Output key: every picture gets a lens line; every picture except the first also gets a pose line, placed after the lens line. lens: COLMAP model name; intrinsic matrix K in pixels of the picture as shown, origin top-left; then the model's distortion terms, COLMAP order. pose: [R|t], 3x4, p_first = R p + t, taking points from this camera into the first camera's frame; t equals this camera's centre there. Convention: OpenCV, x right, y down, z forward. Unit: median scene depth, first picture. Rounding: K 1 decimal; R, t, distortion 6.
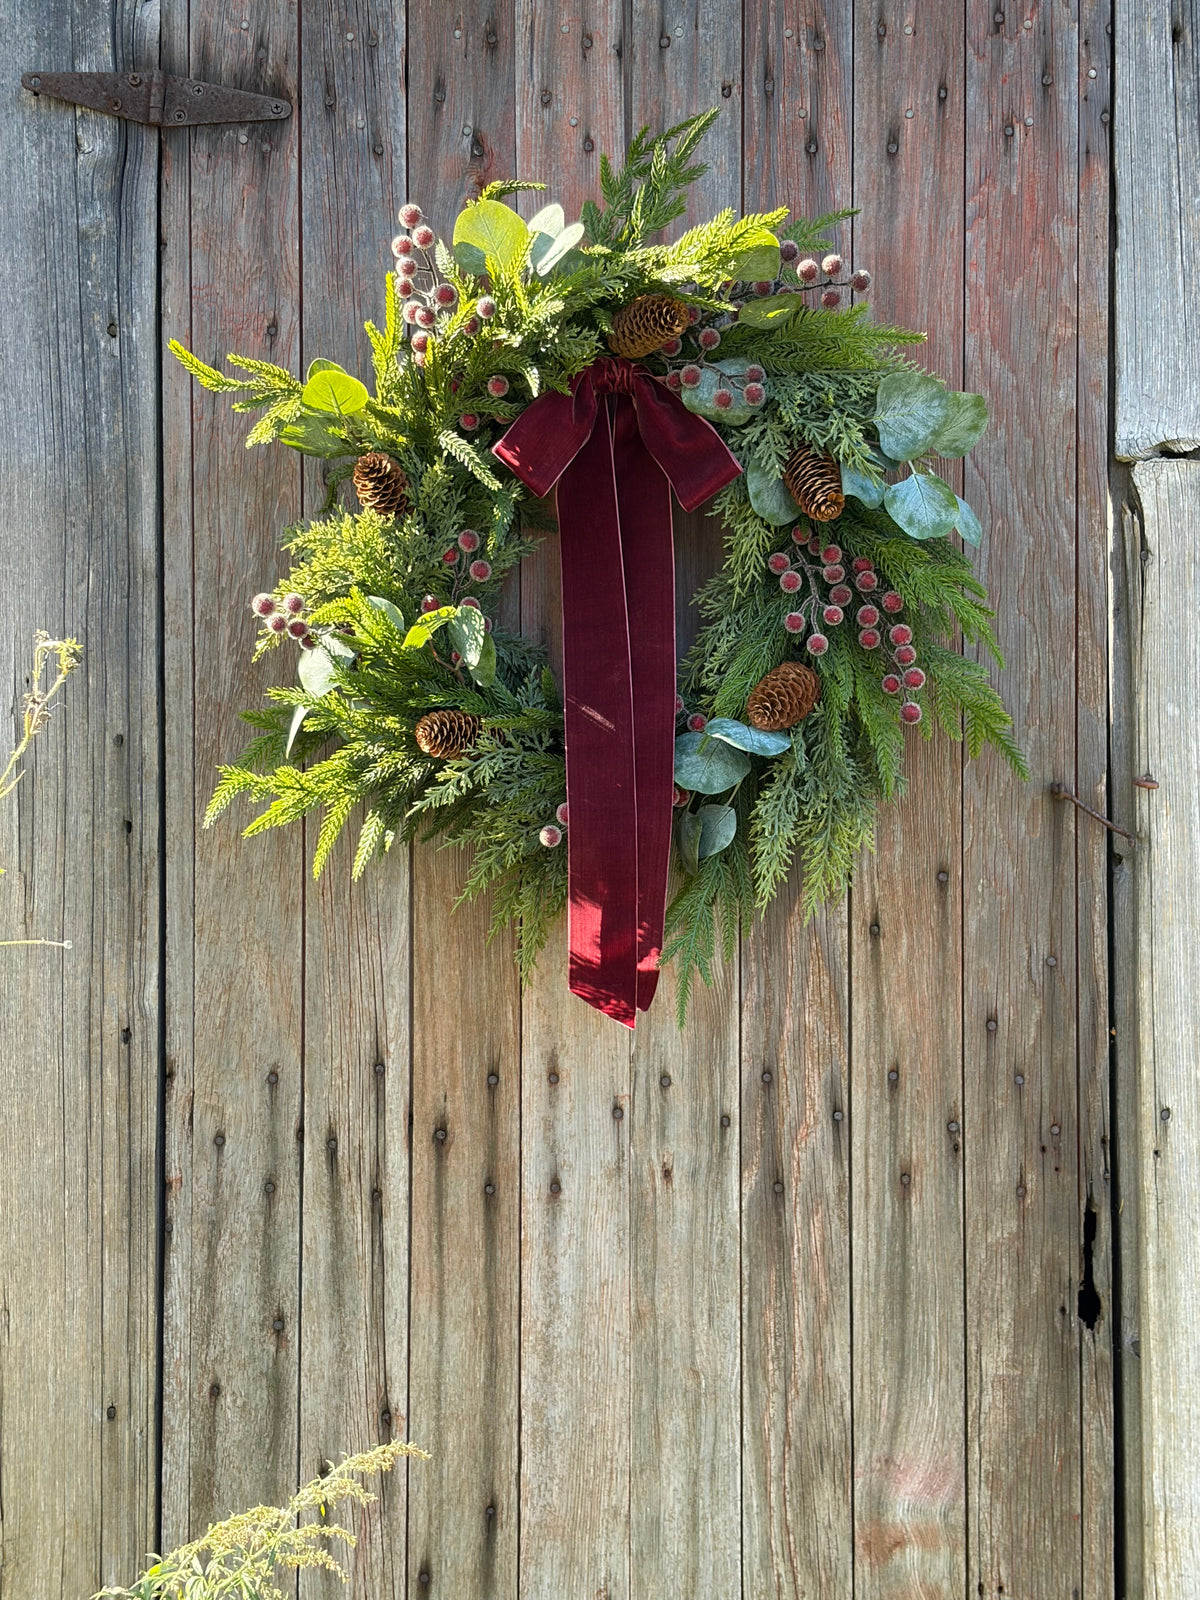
lens RADIAL K [[2471.5, 0, 614.5], [0, 2471.5, 811.9], [0, 0, 1]] dist [0.225483, -0.937785]
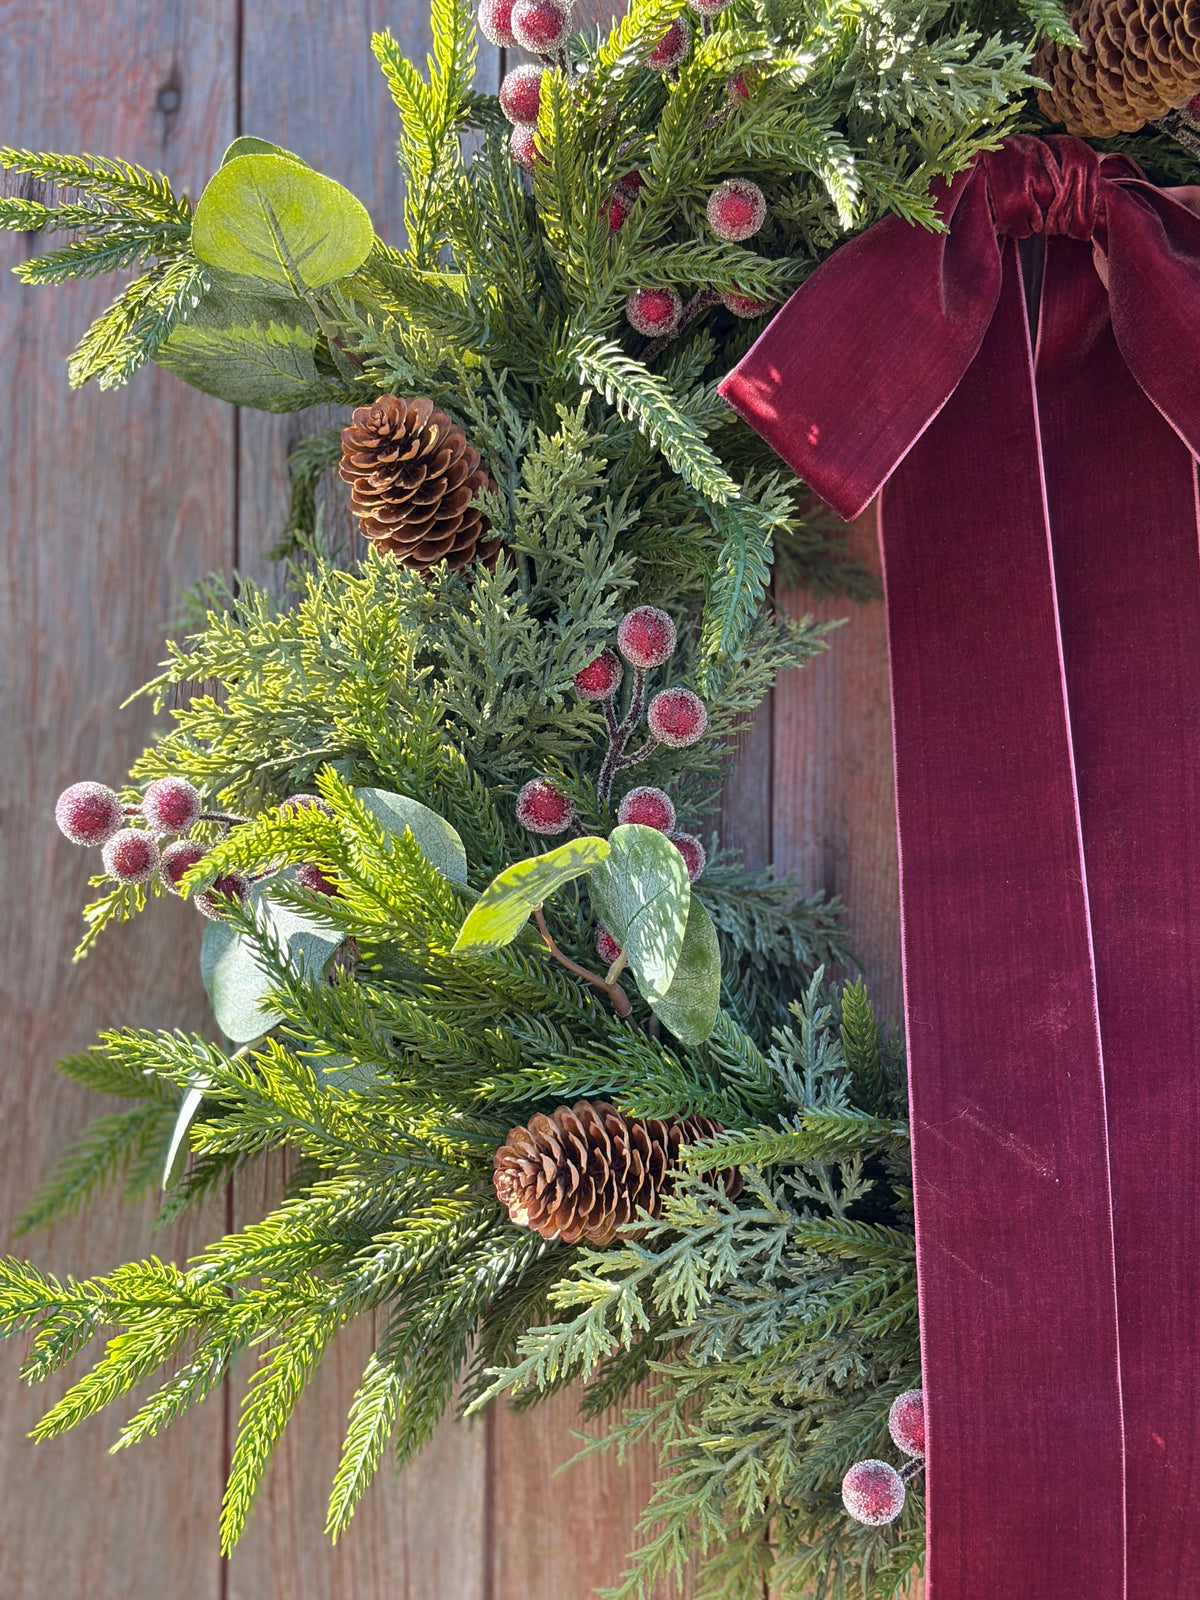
lens RADIAL K [[2509.9, 0, 616.5], [0, 2509.9, 799.9], [0, 0, 1]] dist [0.246791, -1.094341]
pose [[0.998113, 0.011454, -0.060325, -0.040037], [-0.011379, 0.999934, 0.001598, -0.084327], [0.060339, -0.000908, 0.998178, 0.619013]]
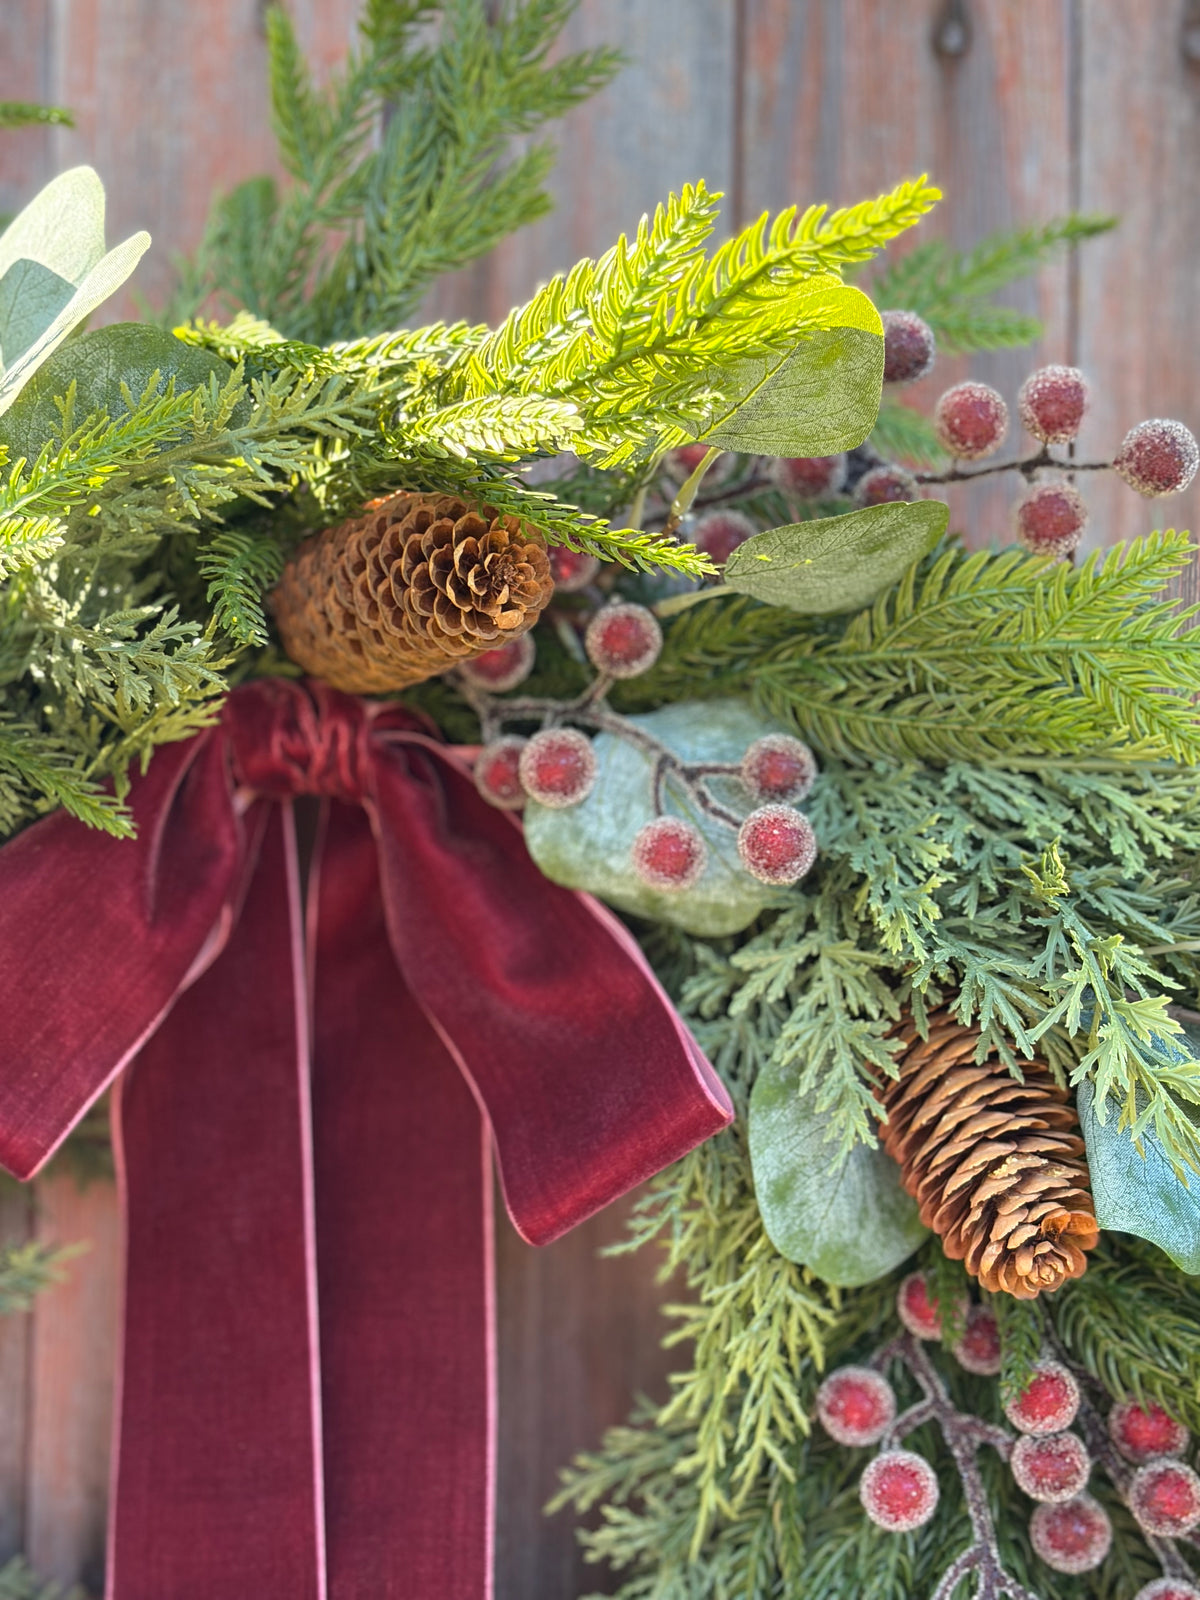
lens RADIAL K [[2513.8, 0, 626.1], [0, 2513.8, 803.9], [0, 0, 1]] dist [0.296397, -1.366738]
pose [[0.999674, 0.015172, 0.020530, 0.032080], [-0.014370, 0.999148, -0.038681, -0.156470], [-0.021099, 0.038373, 0.999041, 0.692339]]
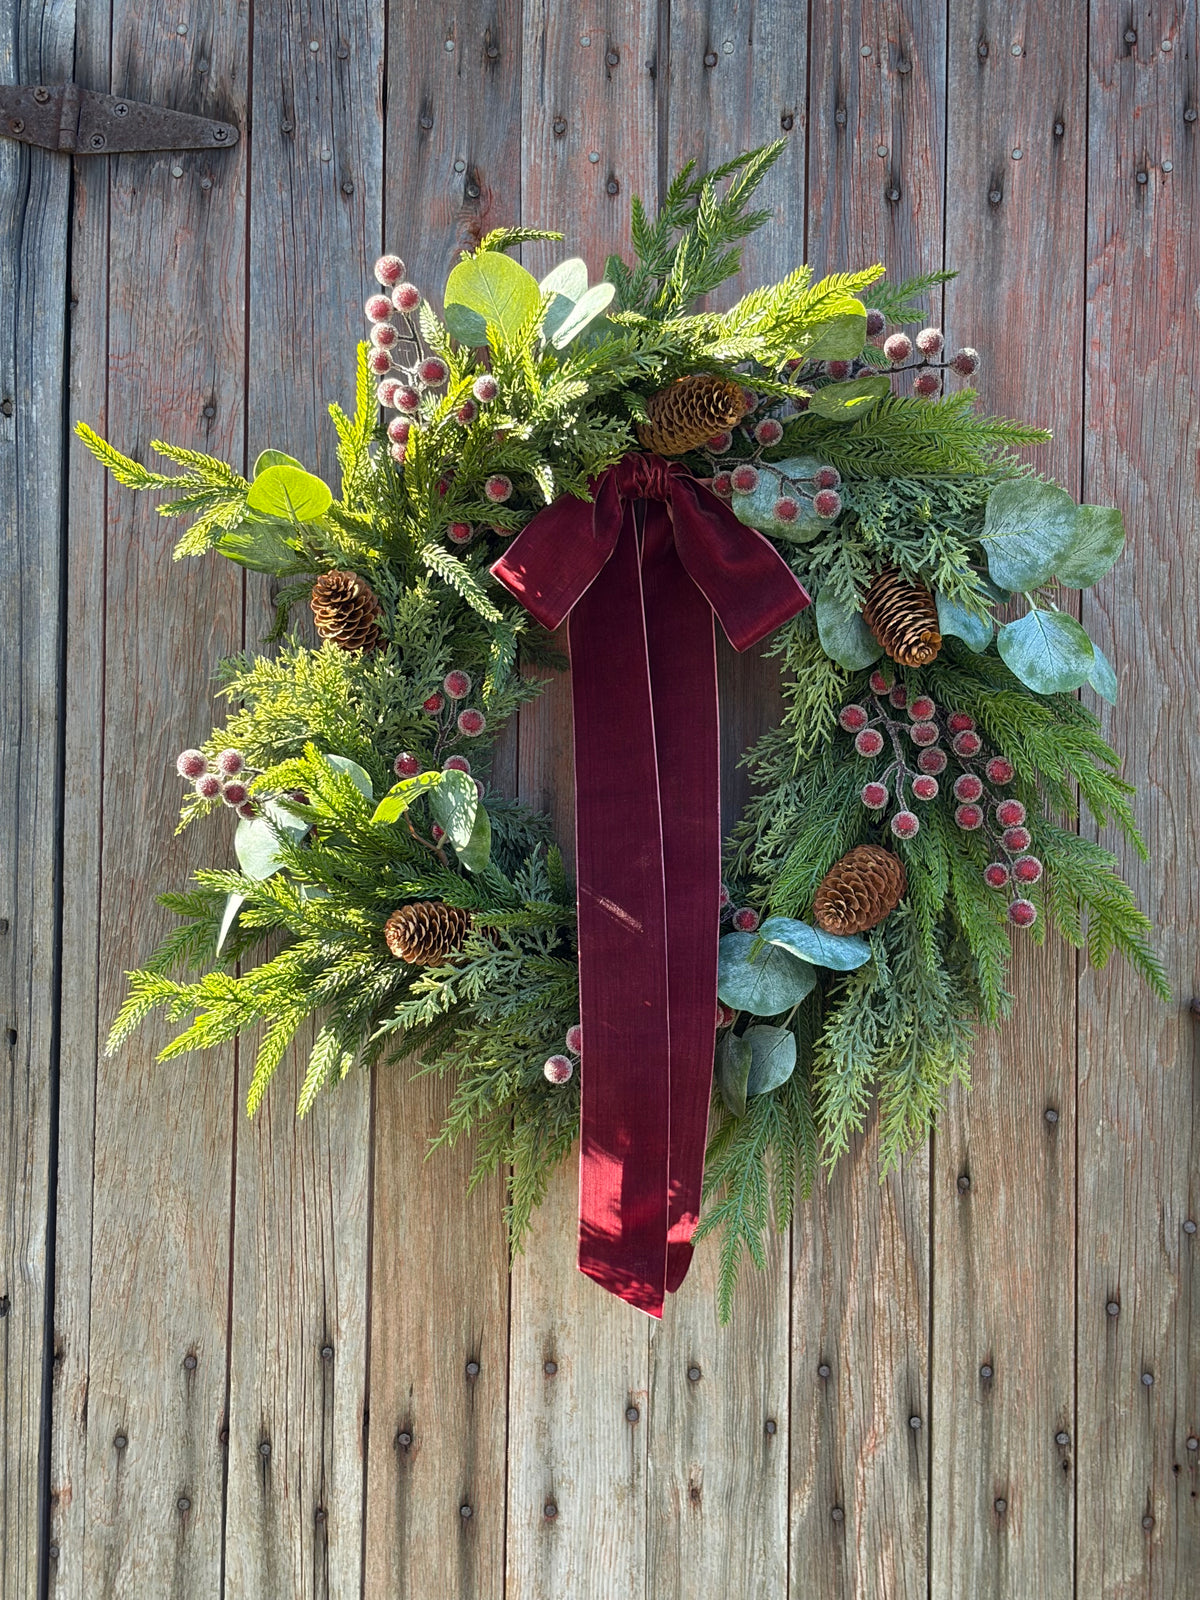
lens RADIAL K [[2491.9, 0, 596.7], [0, 2491.9, 828.5], [0, 0, 1]] dist [0.247276, -1.072730]
pose [[0.999696, 0.014370, 0.020015, -0.029484], [-0.013845, 0.999563, -0.026104, -0.043292], [-0.020381, 0.025819, 0.999459, 0.211348]]
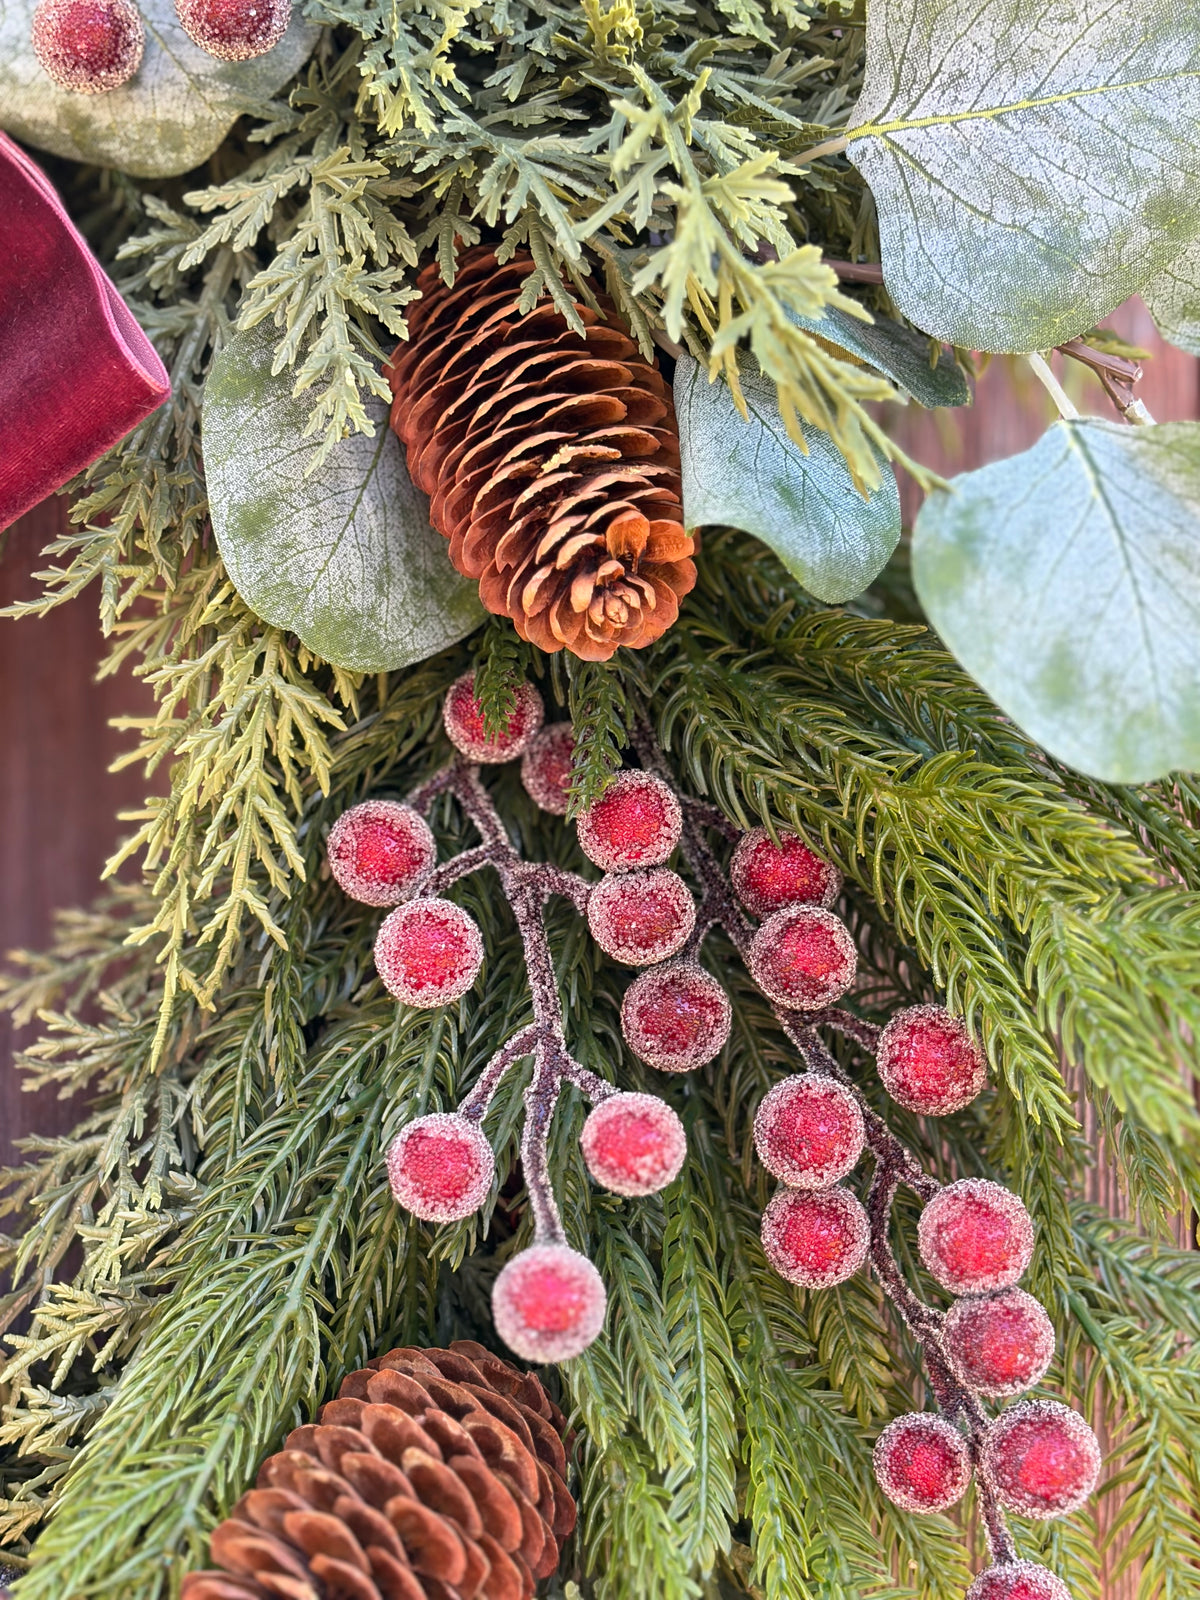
lens RADIAL K [[2512.1, 0, 602.6], [0, 2512.1, 807.9], [0, 0, 1]] dist [0.234433, -0.994712]
pose [[0.999026, 0.011289, 0.042646, 0.074901], [-0.010139, 0.999582, -0.027082, -0.097207], [-0.042934, 0.026623, 0.998723, 0.779419]]
